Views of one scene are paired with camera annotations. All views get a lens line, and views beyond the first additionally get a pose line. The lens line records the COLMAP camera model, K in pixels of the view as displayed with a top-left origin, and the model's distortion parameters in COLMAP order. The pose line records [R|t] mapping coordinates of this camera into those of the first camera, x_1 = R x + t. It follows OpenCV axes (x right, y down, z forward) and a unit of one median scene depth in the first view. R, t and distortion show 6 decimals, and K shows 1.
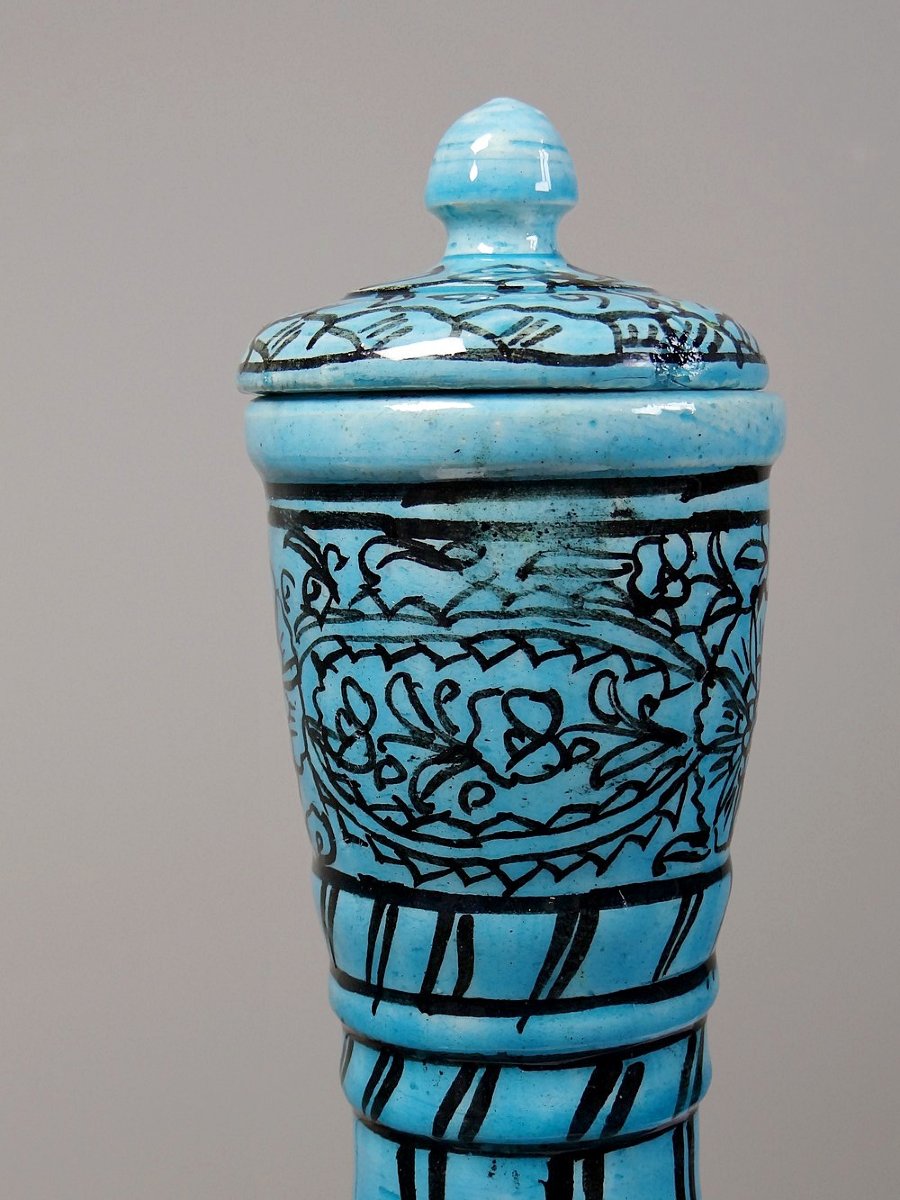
lens RADIAL K [[2057.9, 0, 454.8], [0, 2057.9, 592.5], [0, 0, 1]] dist [-0.006540, 0.000000]
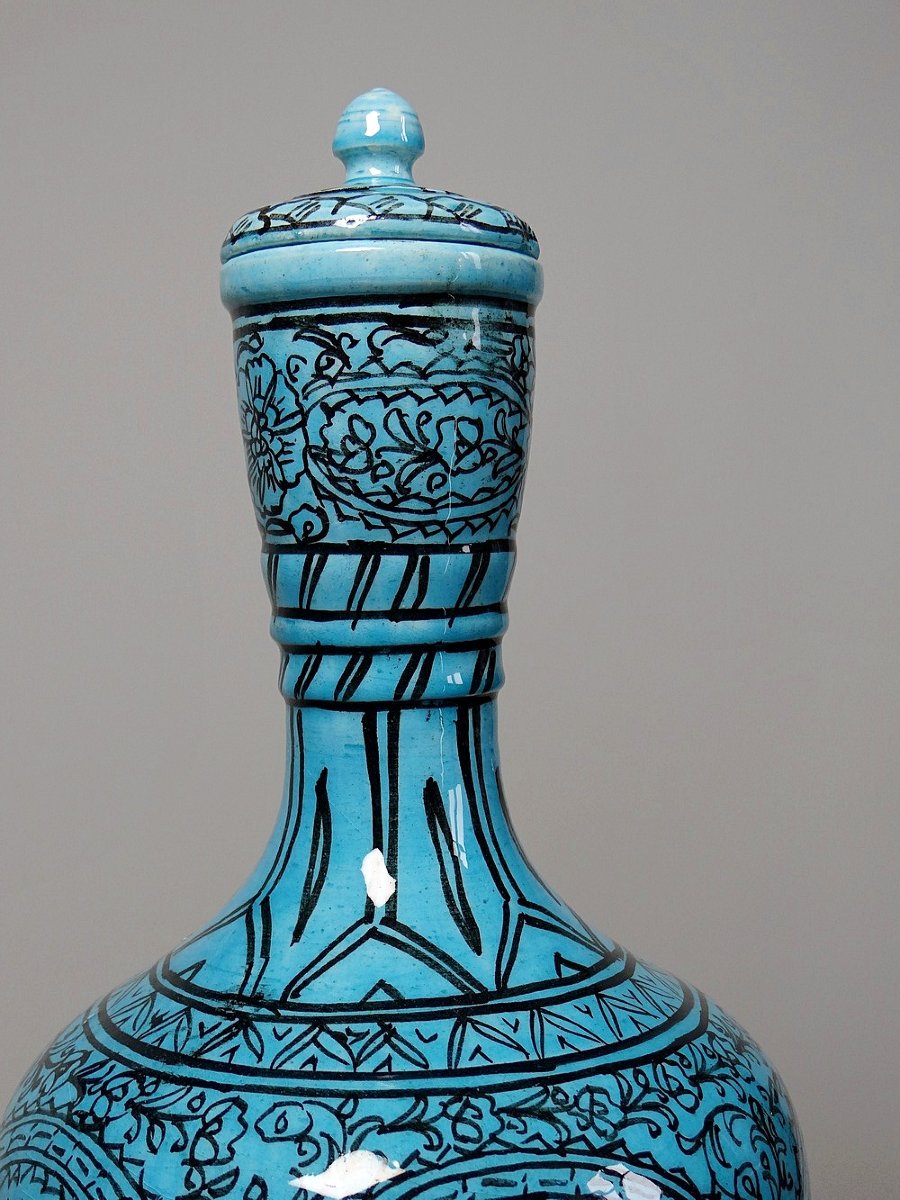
lens RADIAL K [[1775.3, 0, 446.8], [0, 1775.3, 612.0], [0, 0, 1]] dist [-0.015653, 0.000000]
pose [[0.839818, -0.026964, 0.542198, -0.776221], [0.052680, 0.998100, -0.031961, 0.252019], [-0.540306, 0.055405, 0.839643, -0.230974]]
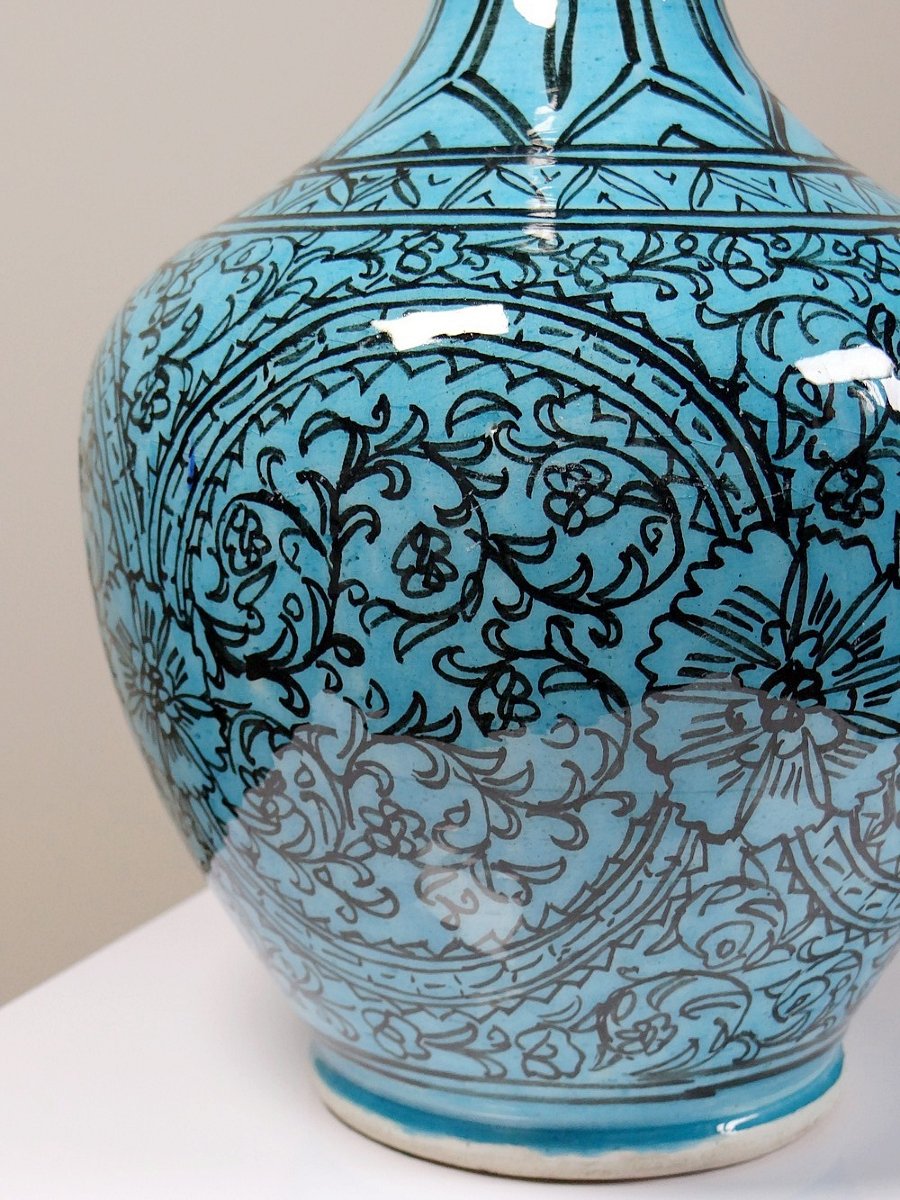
lens RADIAL K [[2057.9, 0, 455.1], [0, 2057.9, 620.4], [0, 0, 1]] dist [-0.006540, 0.000000]
pose [[0.999985, 0.001446, 0.005211, -0.054957], [-0.001938, 0.995394, 0.095850, 0.683482], [-0.005048, -0.095859, 0.995382, -0.367431]]
